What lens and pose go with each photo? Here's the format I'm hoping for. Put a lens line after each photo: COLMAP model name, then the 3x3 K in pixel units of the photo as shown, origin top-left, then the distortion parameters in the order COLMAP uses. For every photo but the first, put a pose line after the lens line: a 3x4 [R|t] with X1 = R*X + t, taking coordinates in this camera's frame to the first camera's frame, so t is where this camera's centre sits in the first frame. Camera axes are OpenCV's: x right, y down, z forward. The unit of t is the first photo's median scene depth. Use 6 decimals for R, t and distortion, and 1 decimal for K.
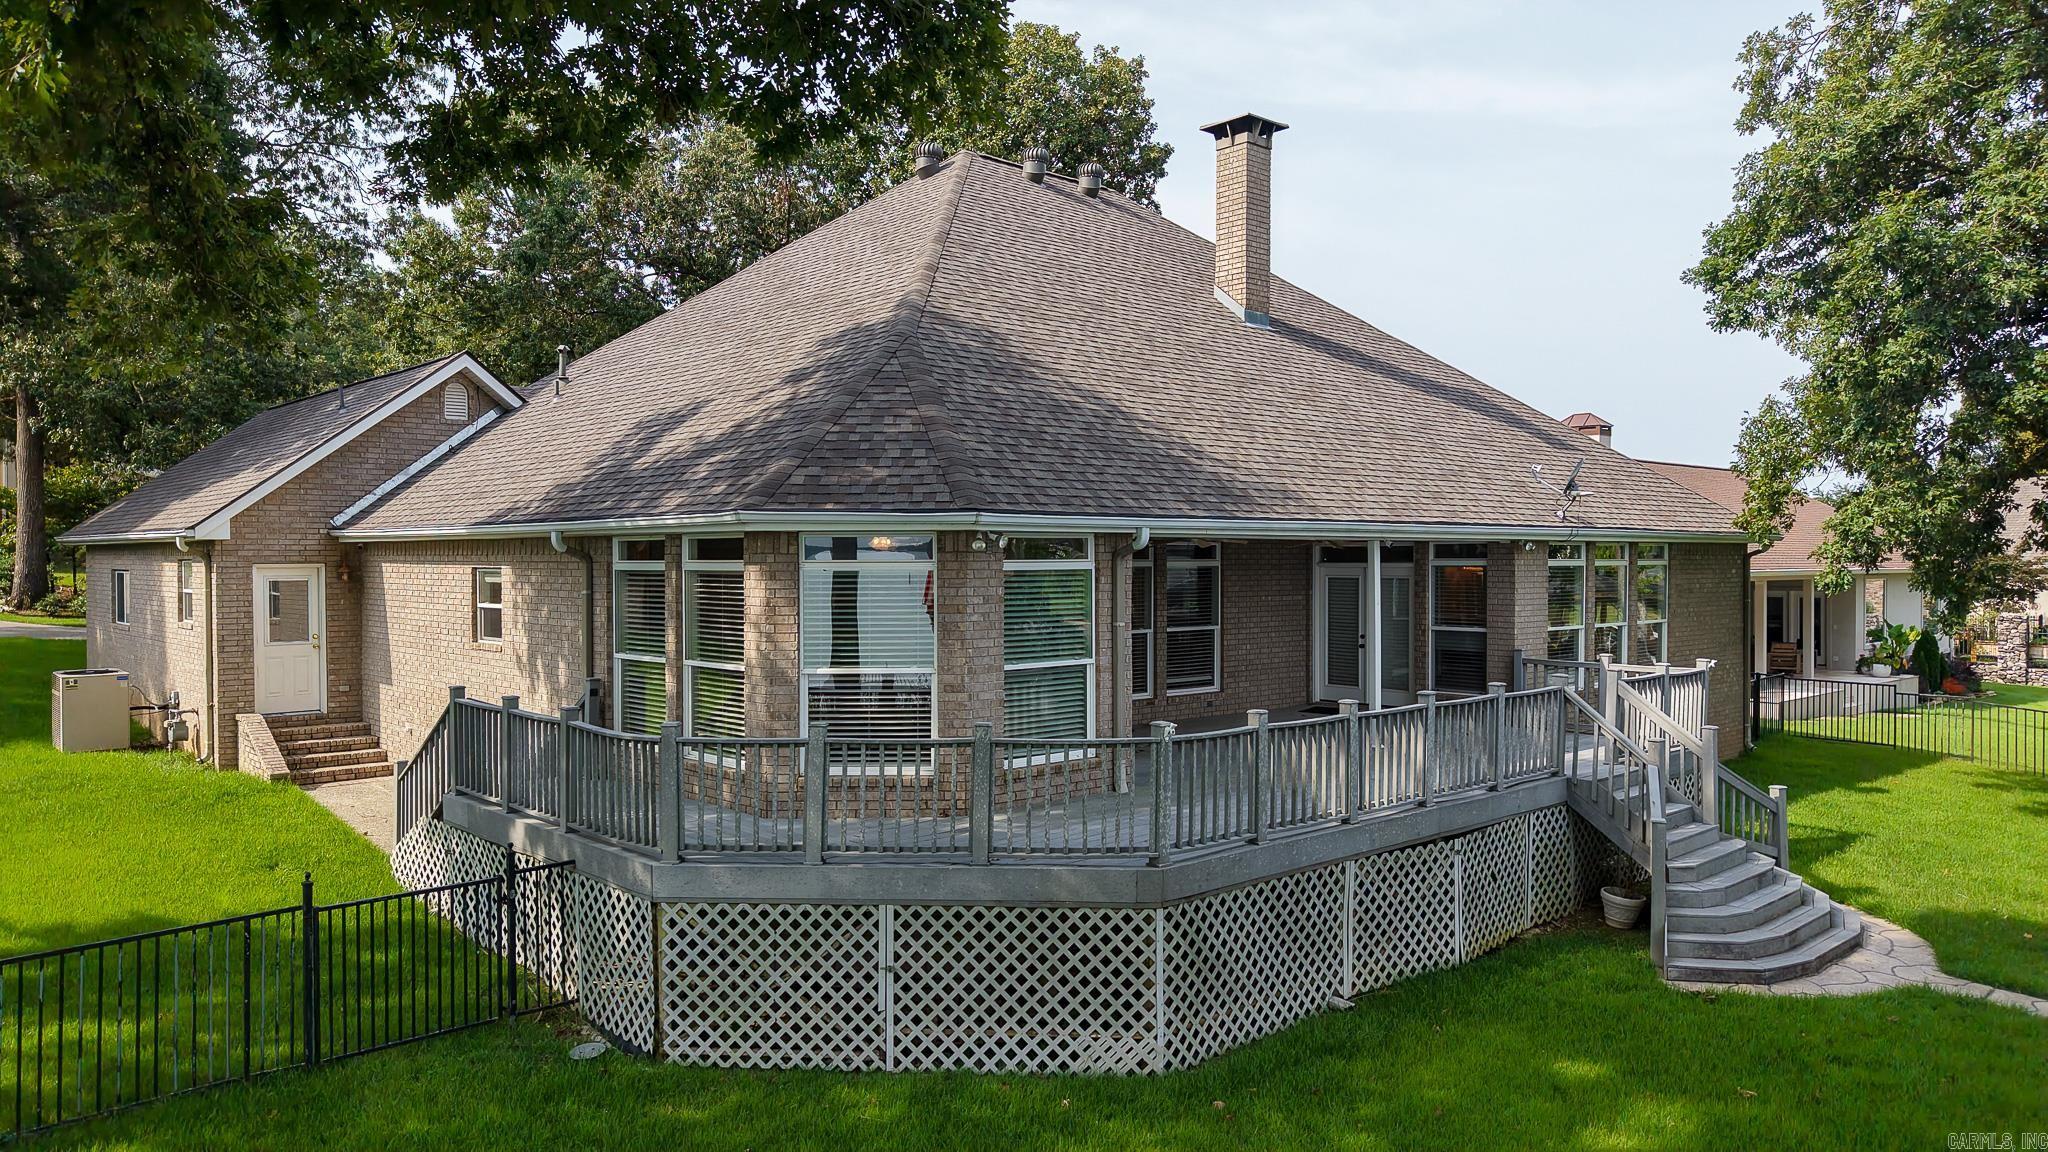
lens RADIAL K [[1379.8, 0, 1024.0], [0, 1379.8, 576.0], [0, 0, 1]] dist [0.003483, 0.000973]
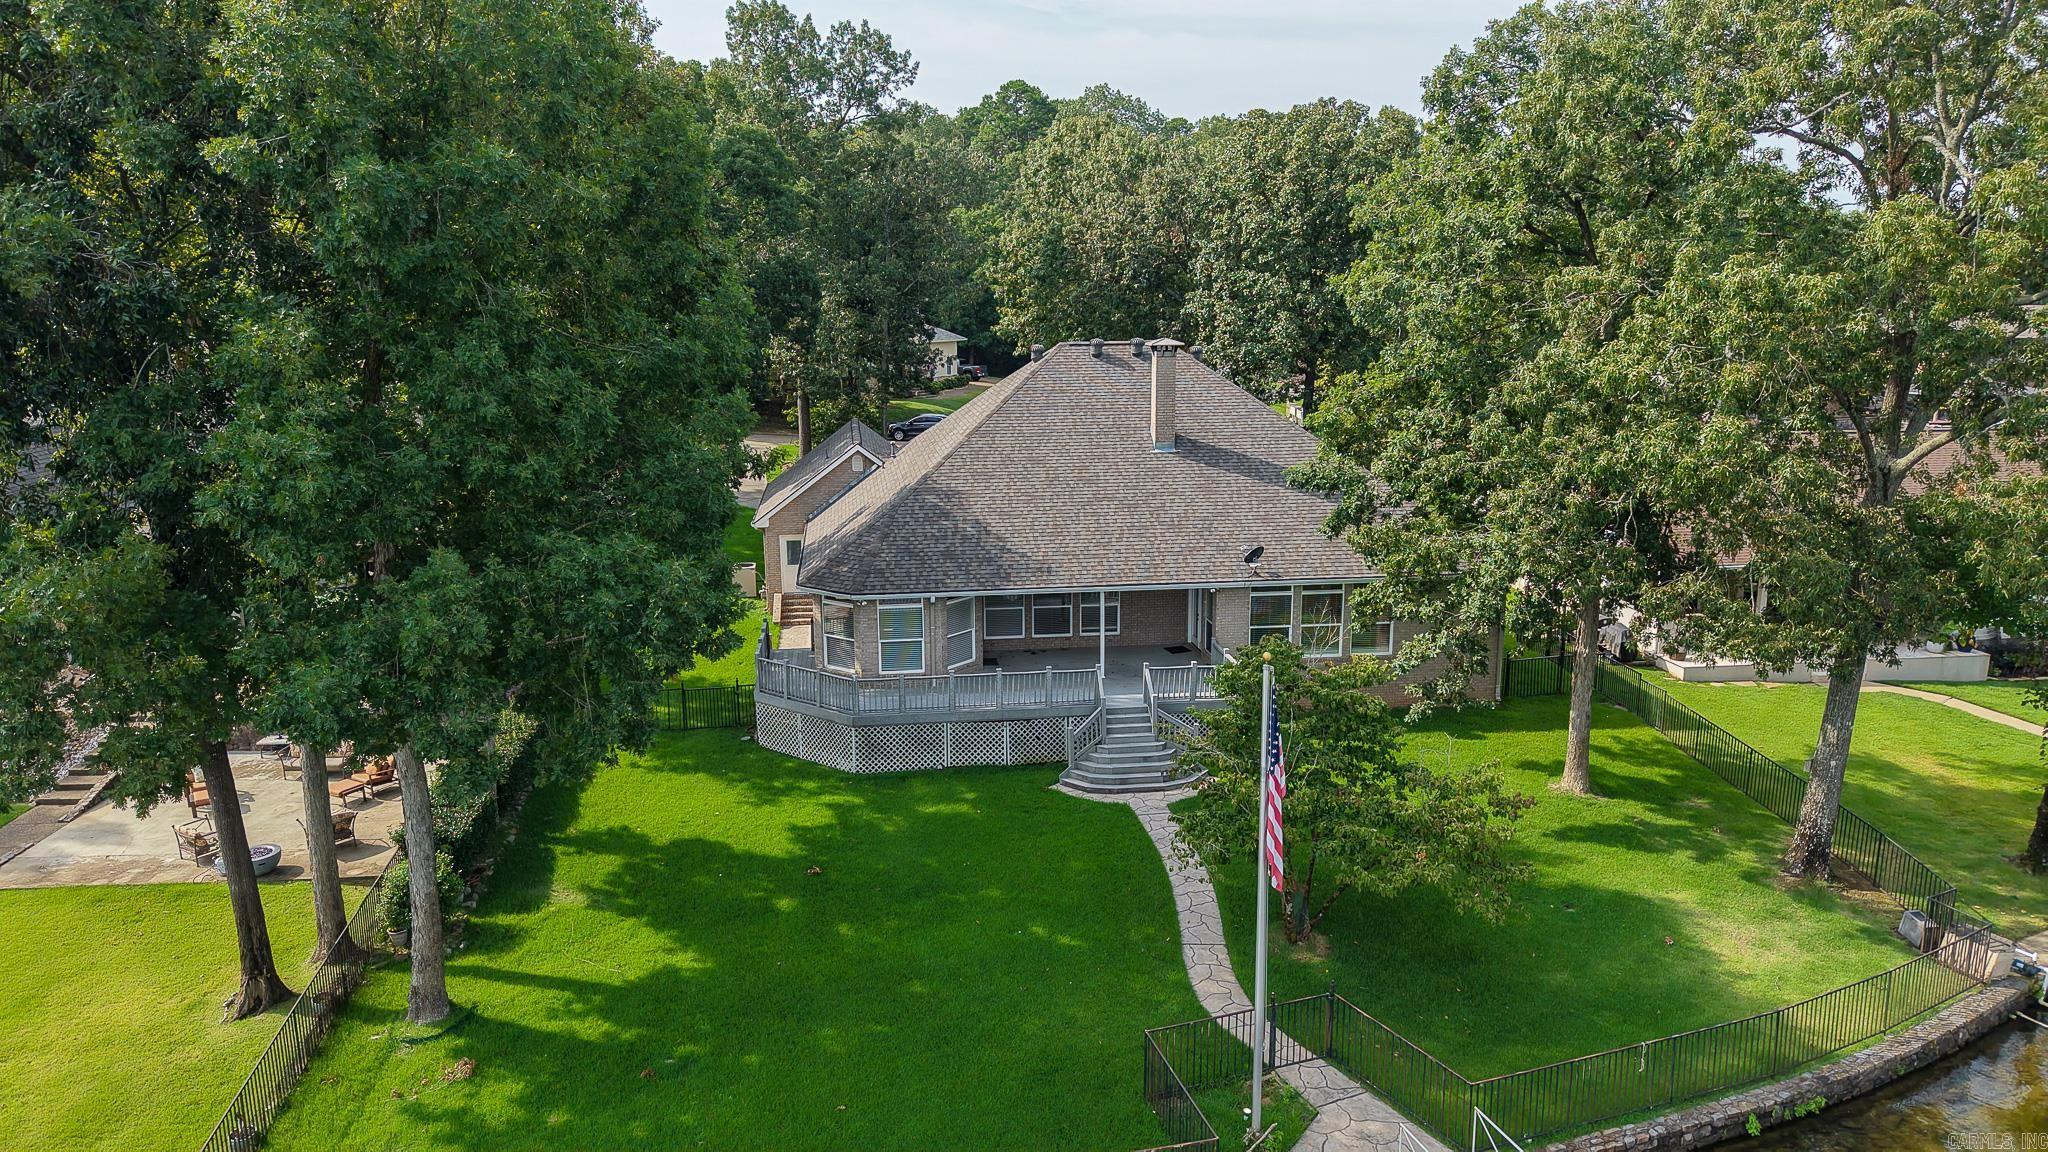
lens RADIAL K [[1379.8, 0, 1024.0], [0, 1379.8, 576.0], [0, 0, 1]] dist [0.003483, 0.000973]
pose [[0.814064, 0.112411, -0.569793, 2.056157], [-0.000787, 0.981302, 0.192471, -0.691099], [0.580775, -0.156235, 0.798931, -1.261750]]
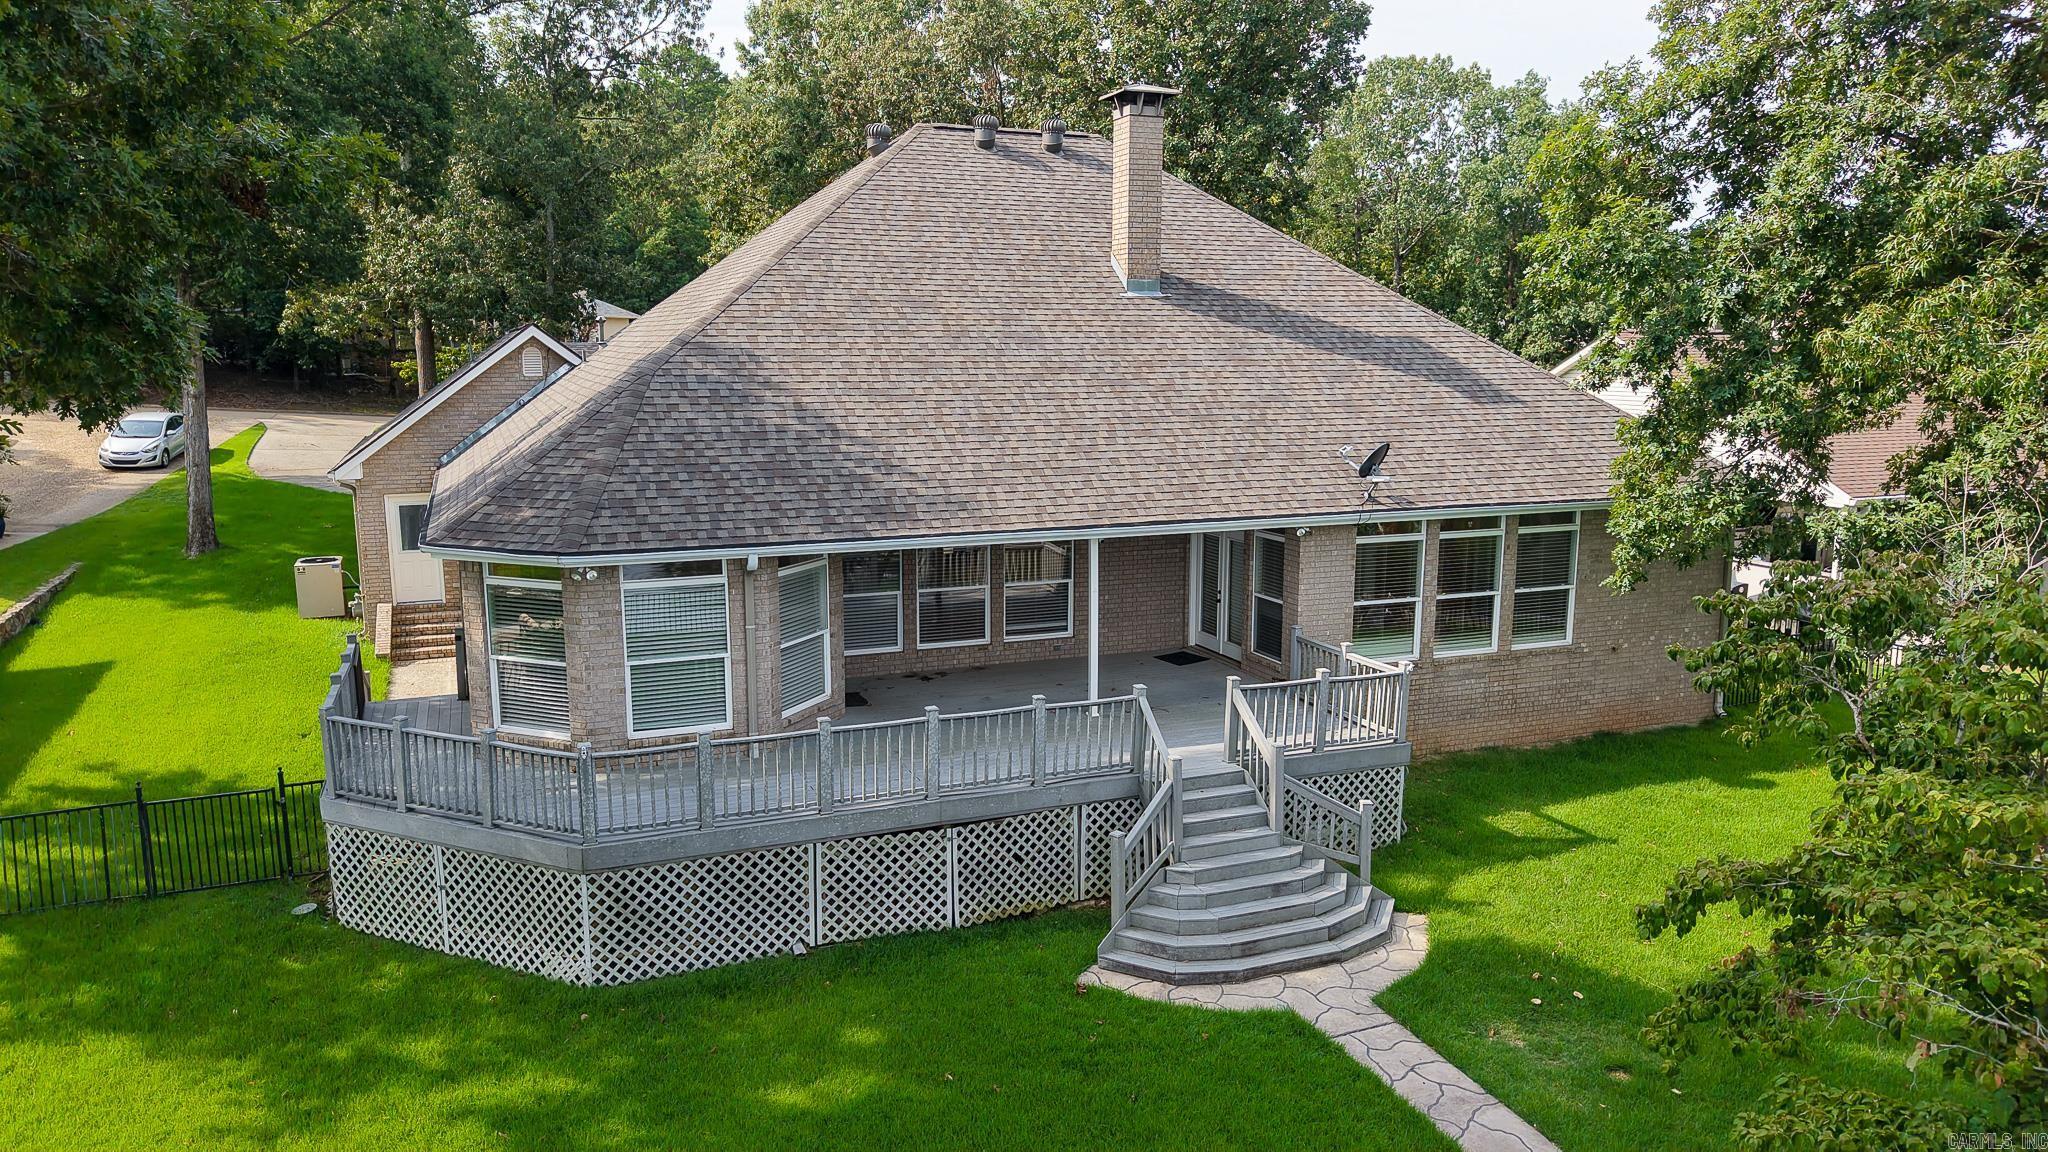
lens RADIAL K [[1371.1, 0, 1030.9], [0, 1371.1, 589.0], [0, 0, 1]] dist [0.064481, -0.150192]
pose [[0.934425, 0.066042, -0.349983, 0.852929], [-0.007491, 0.986085, 0.166072, -0.239647], [0.356081, -0.152560, 0.921918, -0.067311]]
